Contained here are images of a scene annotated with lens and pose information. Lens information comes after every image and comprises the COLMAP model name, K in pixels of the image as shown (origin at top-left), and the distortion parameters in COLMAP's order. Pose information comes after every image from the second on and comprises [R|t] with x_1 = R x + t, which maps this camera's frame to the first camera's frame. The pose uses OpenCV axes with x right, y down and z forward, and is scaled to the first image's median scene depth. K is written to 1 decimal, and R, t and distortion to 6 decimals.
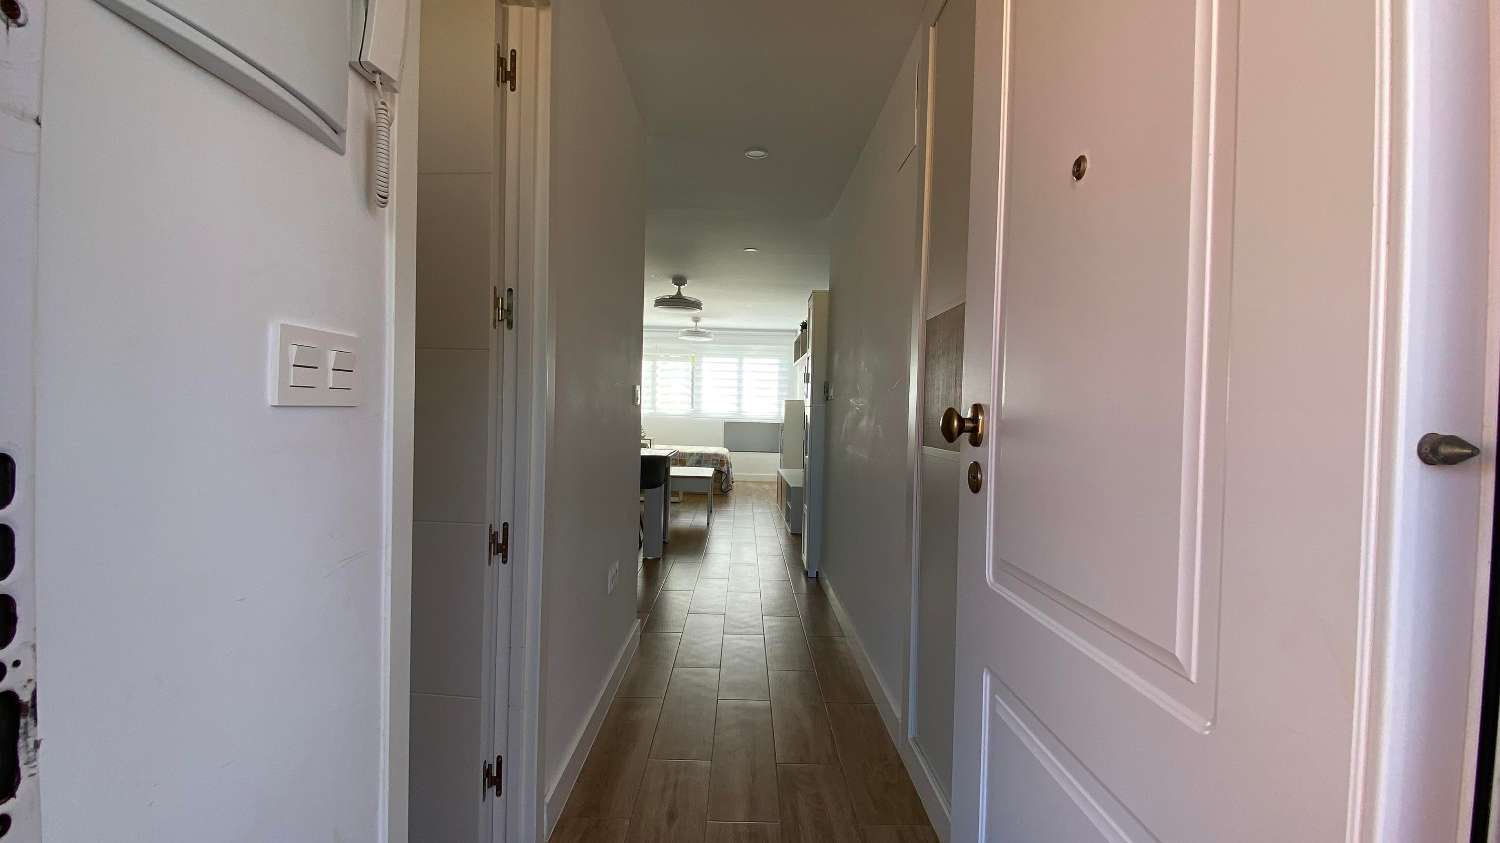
lens RADIAL K [[681.9, 0, 752.3], [0, 681.9, 423.0], [0, 0, 1]] dist [0.012865, -0.009031]
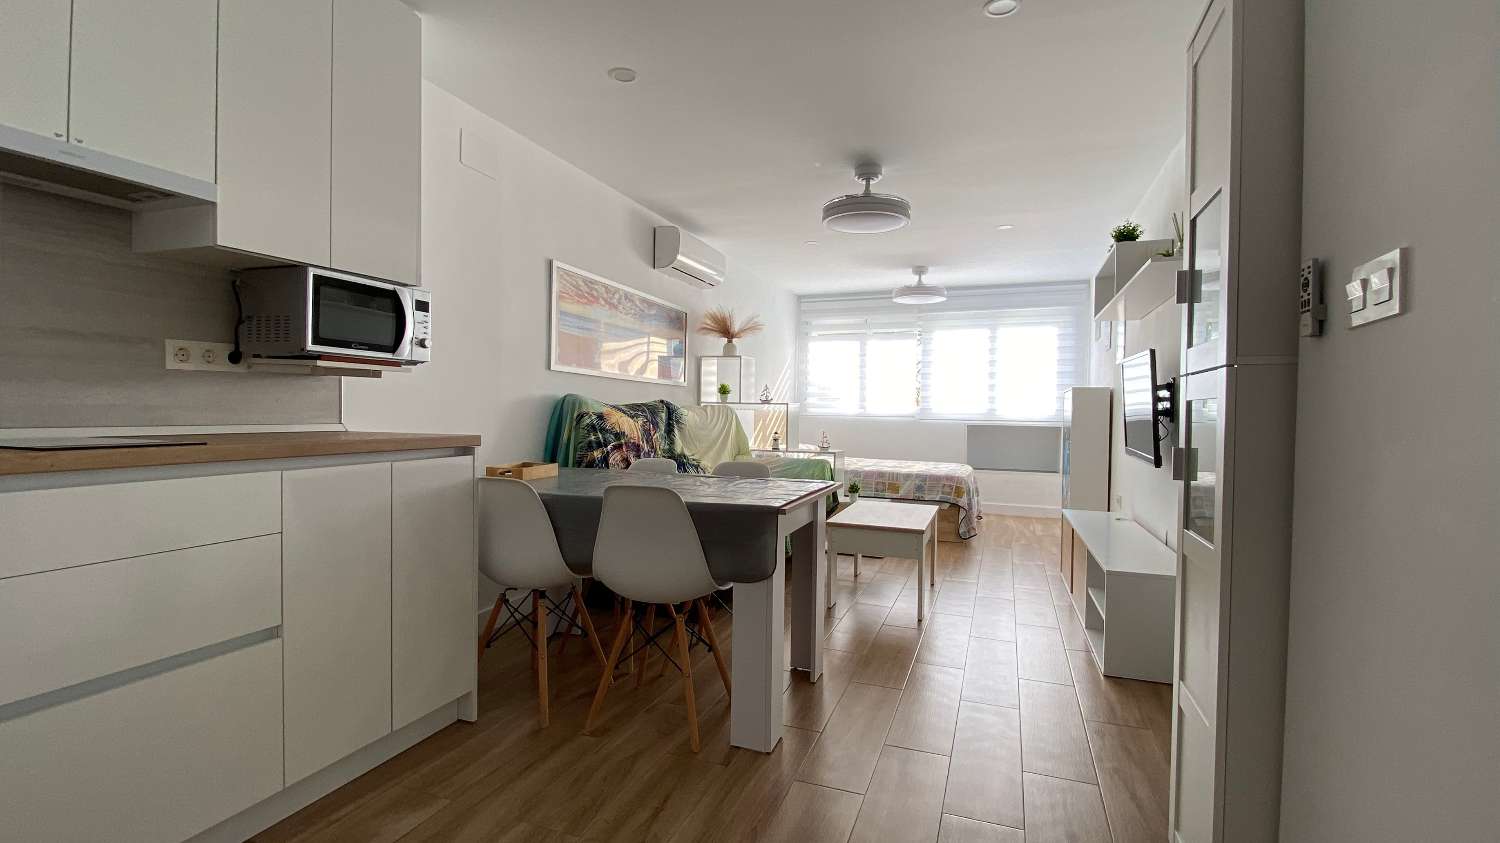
lens RADIAL K [[681.9, 0, 725.2], [0, 681.9, 422.5], [0, 0, 1]] dist [0.012865, -0.009031]
pose [[0.920179, -0.003283, -0.391485, 0.002610], [-0.001771, 0.999920, -0.012549, 0.004122], [0.391494, 0.012240, 0.920099, 0.317315]]
